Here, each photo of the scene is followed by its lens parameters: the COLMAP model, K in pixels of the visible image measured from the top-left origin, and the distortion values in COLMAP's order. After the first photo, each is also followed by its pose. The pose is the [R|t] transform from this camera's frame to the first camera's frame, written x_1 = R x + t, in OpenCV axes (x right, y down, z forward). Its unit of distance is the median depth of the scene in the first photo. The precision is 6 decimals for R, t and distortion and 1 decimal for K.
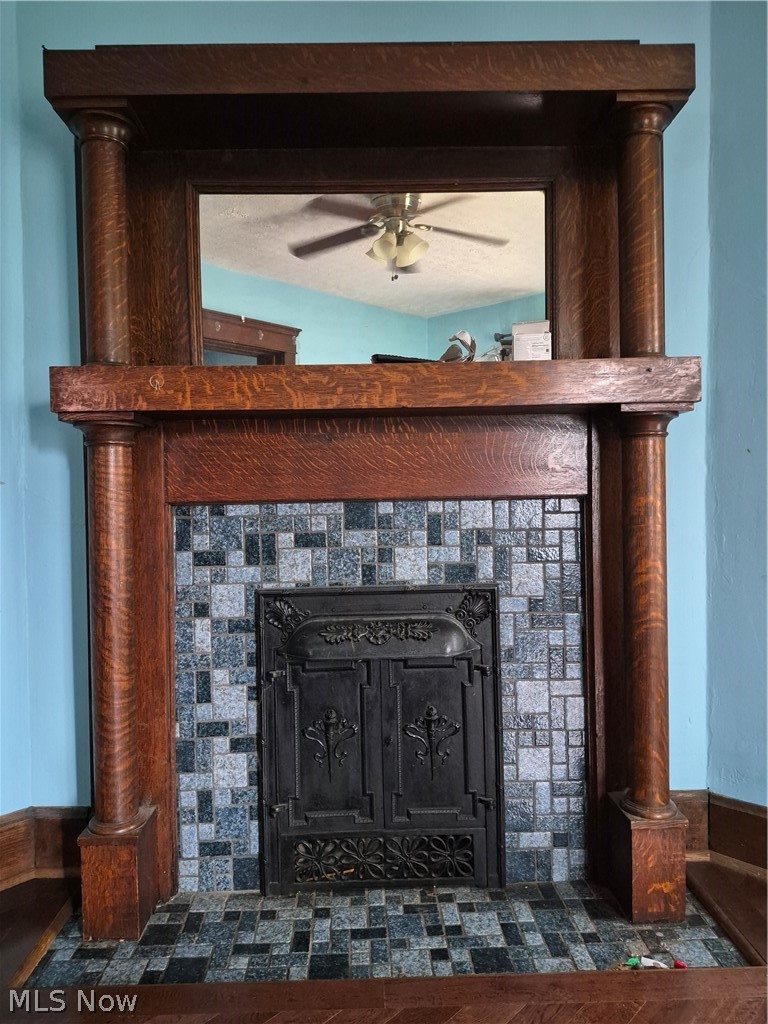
lens RADIAL K [[712.1, 0, 381.3], [0, 712.1, 499.0], [0, 0, 1]] dist [0.098784, -0.108449]
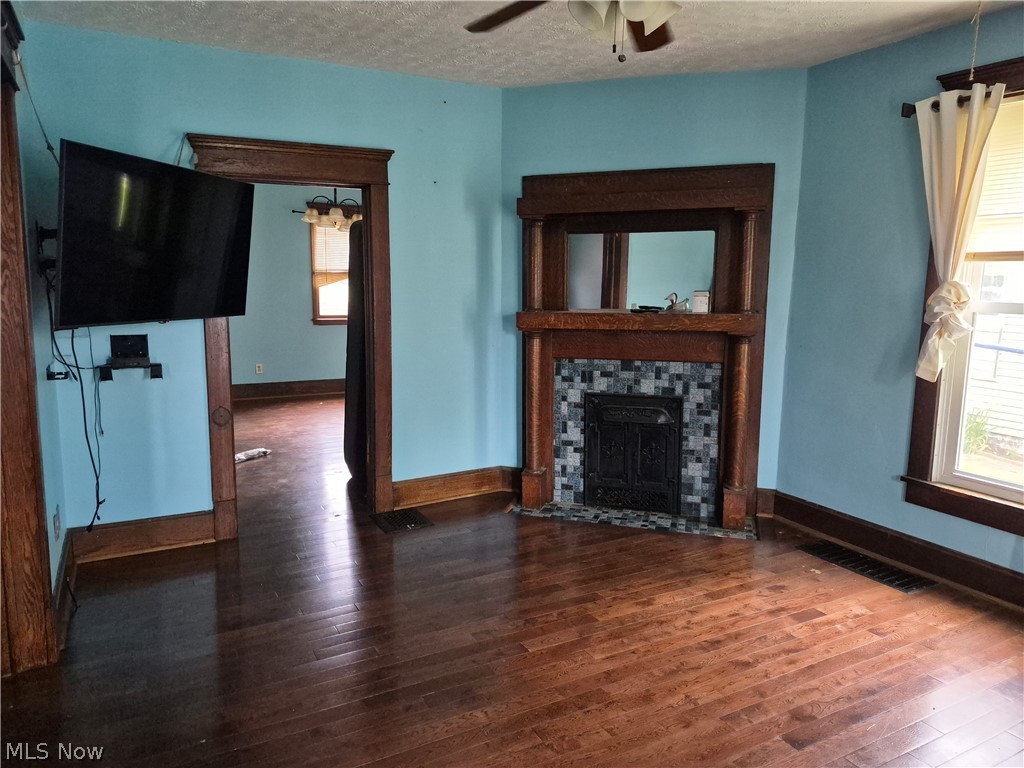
lens RADIAL K [[712.1, 0, 512.0], [0, 712.1, 384.0], [0, 0, 1]] dist [0.098784, -0.108449]
pose [[0.952080, 0.065326, -0.298791, 0.335745], [-0.019364, 0.987839, 0.154271, -0.289521], [0.305235, -0.141093, 0.941767, -1.472623]]
